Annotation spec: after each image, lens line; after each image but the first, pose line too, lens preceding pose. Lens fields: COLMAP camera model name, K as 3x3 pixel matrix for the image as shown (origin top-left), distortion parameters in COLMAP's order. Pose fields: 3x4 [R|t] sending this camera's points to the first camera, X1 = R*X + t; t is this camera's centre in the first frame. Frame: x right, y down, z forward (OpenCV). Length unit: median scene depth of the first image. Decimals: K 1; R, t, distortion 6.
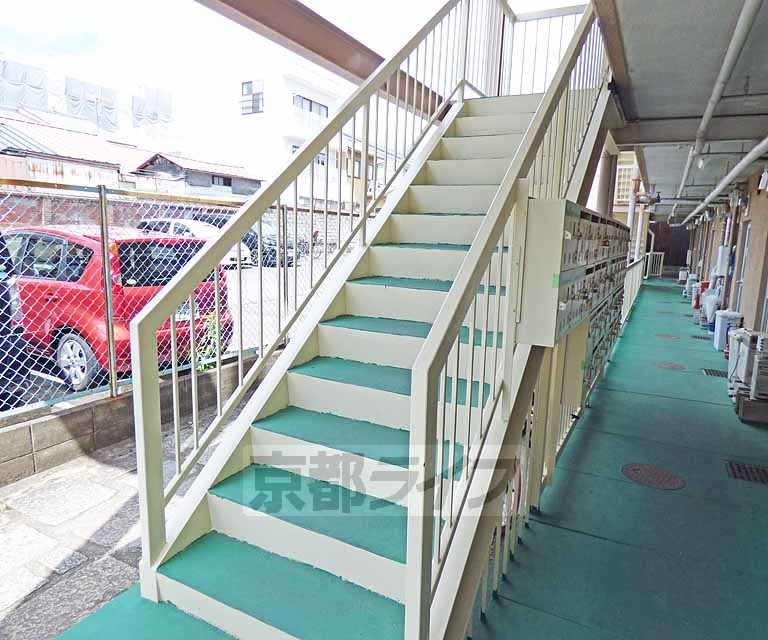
lens RADIAL K [[529.1, 0, 384.0], [0, 529.1, 320.0], [0, 0, 1]] dist [0.000721, -0.000497]
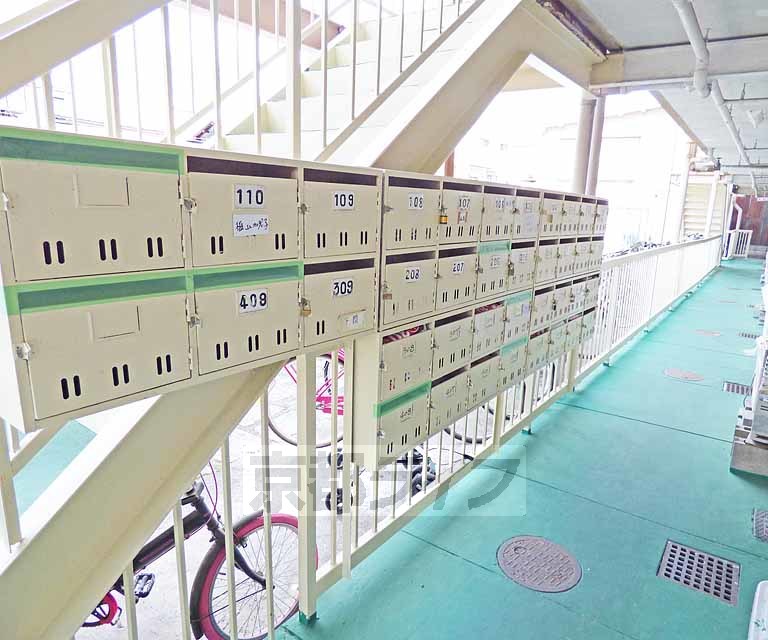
lens RADIAL K [[529.1, 0, 384.0], [0, 529.1, 320.0], [0, 0, 1]] dist [0.000721, -0.000497]
pose [[0.990286, 0.031596, -0.135409, 0.117754], [-0.025304, 0.998530, 0.047940, -0.013148], [0.136725, -0.044048, 0.989629, 0.092987]]
